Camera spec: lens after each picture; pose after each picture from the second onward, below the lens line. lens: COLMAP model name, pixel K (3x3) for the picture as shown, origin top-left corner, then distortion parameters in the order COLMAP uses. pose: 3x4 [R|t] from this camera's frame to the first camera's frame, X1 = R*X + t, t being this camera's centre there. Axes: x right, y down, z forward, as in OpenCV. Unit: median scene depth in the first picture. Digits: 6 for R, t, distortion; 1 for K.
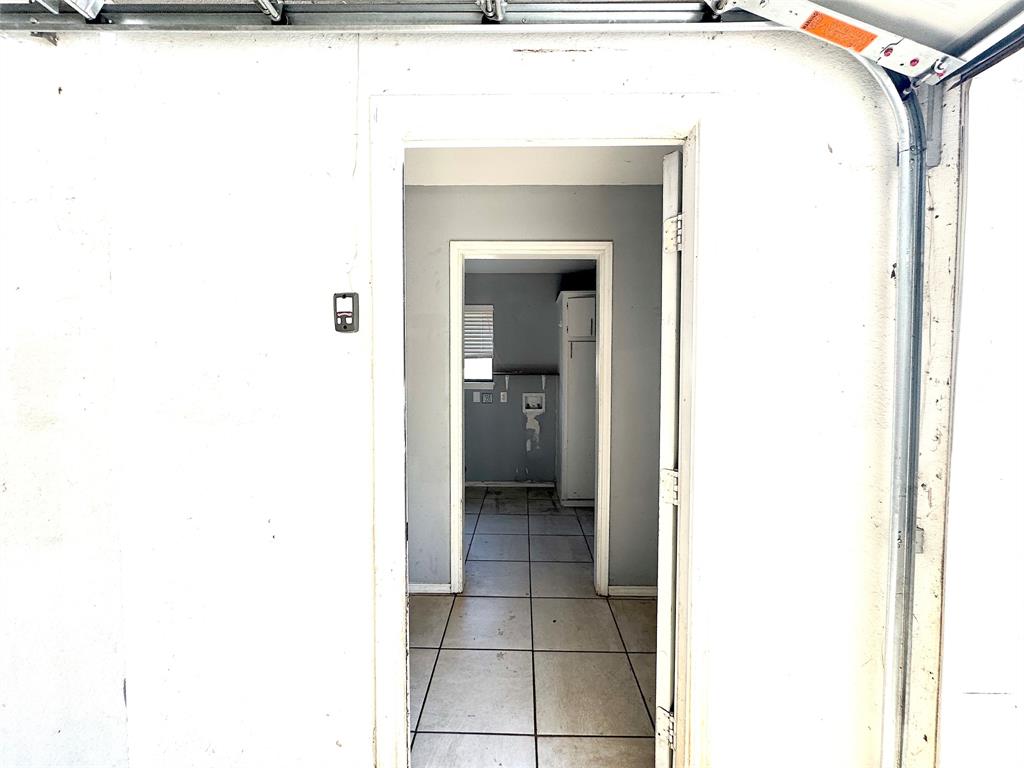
lens RADIAL K [[406.1, 0, 513.9], [0, 406.1, 384.5], [0, 0, 1]] dist [-0.001413, -0.000233]
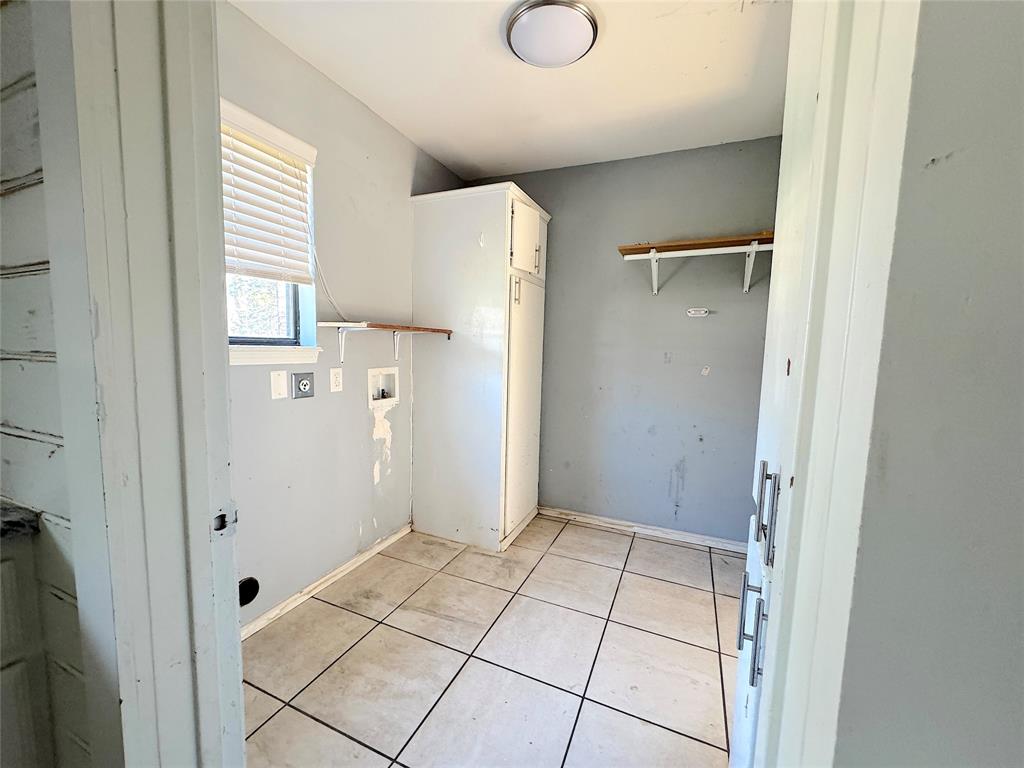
lens RADIAL K [[406.1, 0, 515.8], [0, 406.1, 382.4], [0, 0, 1]] dist [-0.001413, -0.000233]
pose [[0.382478, -0.077300, 0.920725, -0.353346], [0.016717, 0.996910, 0.076751, 0.003490], [-0.923813, -0.013964, 0.382588, 0.653630]]
